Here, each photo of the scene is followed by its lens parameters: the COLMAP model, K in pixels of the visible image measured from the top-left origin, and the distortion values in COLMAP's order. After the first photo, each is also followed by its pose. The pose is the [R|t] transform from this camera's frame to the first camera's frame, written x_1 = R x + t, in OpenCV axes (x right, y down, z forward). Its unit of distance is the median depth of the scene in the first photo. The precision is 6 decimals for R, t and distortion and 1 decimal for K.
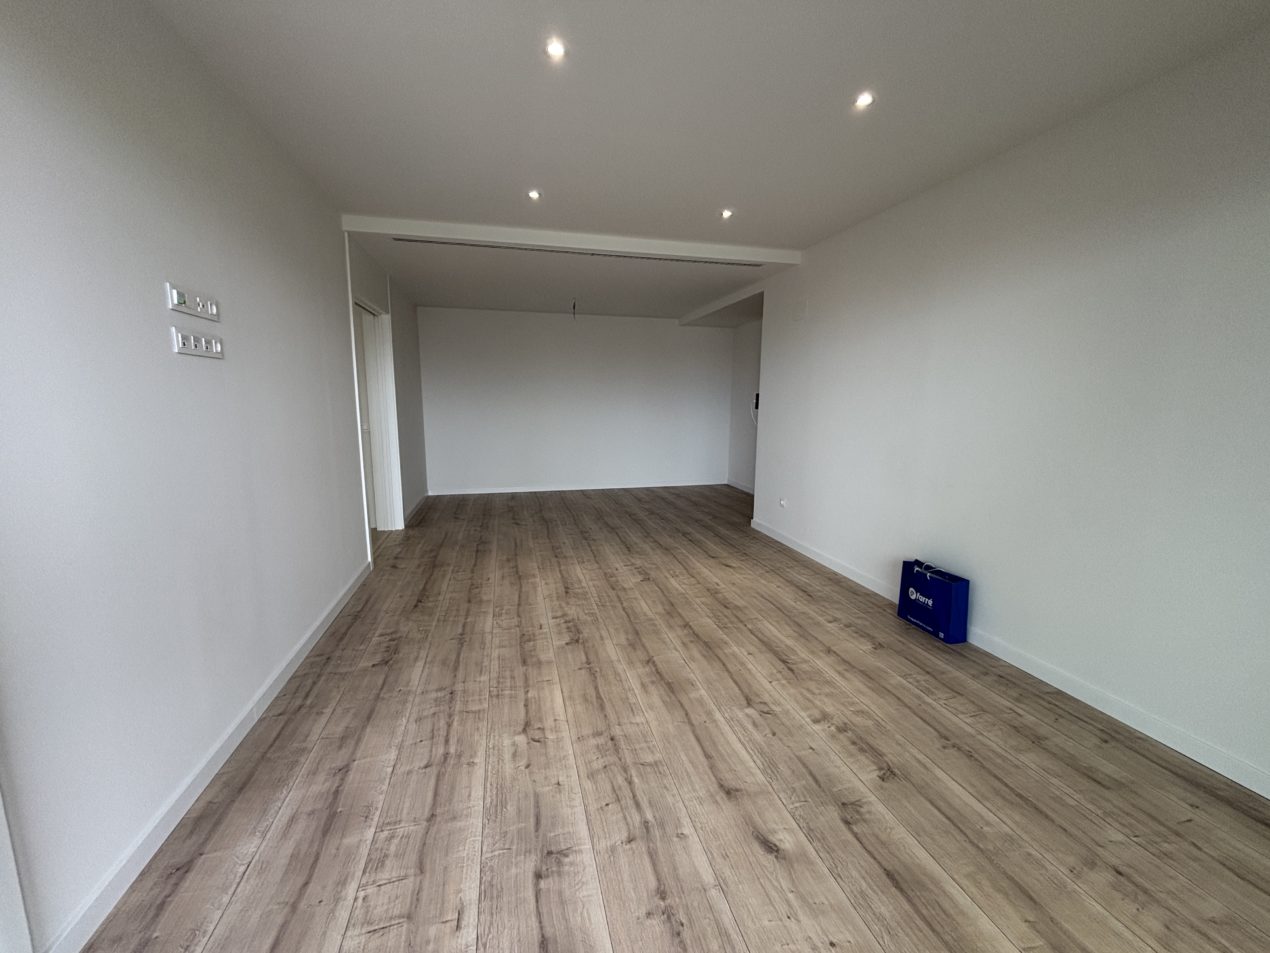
lens RADIAL K [[507.5, 0, 635.0], [0, 507.5, 476.5], [0, 0, 1]] dist [-0.002816, -0.000200]
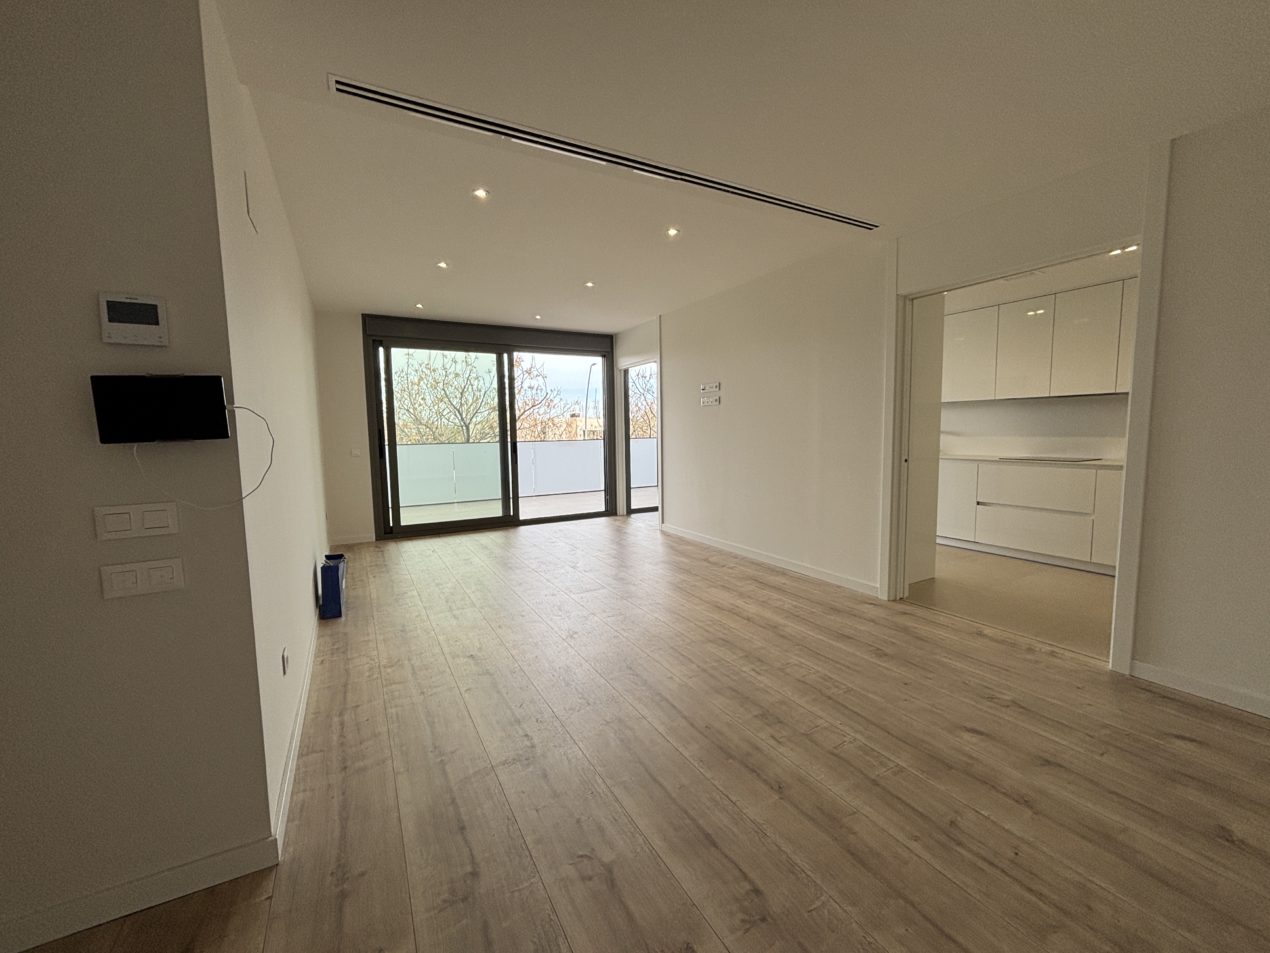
lens RADIAL K [[507.5, 0, 635.0], [0, 507.5, 476.5], [0, 0, 1]] dist [-0.002816, -0.000200]
pose [[-0.967234, 0.029979, -0.252109, 0.142711], [-0.031562, 0.971102, 0.236567, -0.239144], [0.251916, 0.236773, -0.938337, 1.712495]]
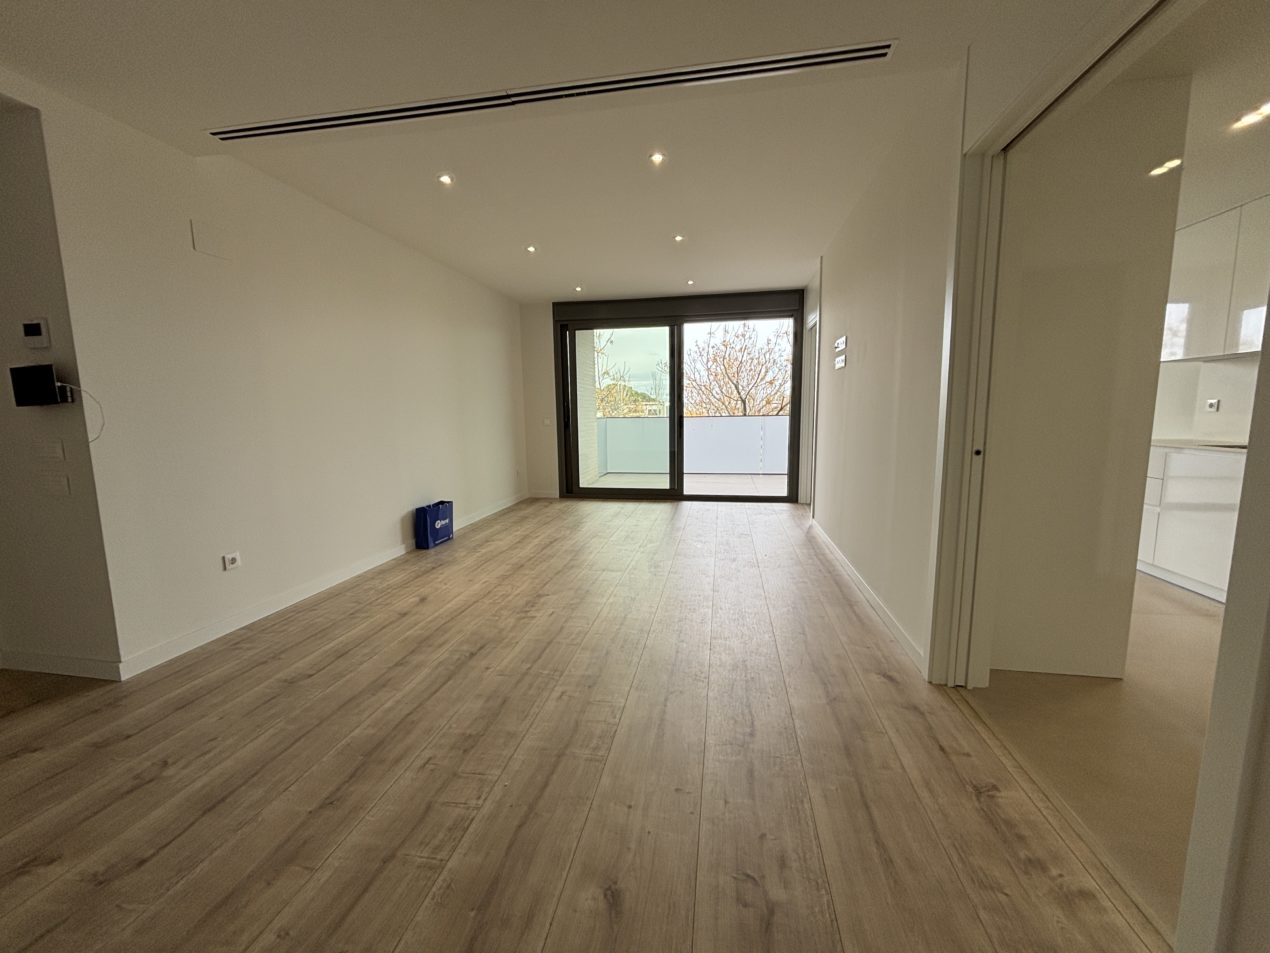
lens RADIAL K [[508.2, 0, 635.0], [0, 508.2, 476.5], [0, 0, 1]] dist [0.000642, -0.000226]
pose [[-0.913848, -0.049102, 0.403077, -0.444558], [0.067533, 0.960458, 0.270109, -0.206654], [-0.400402, 0.274060, -0.874397, 1.572546]]
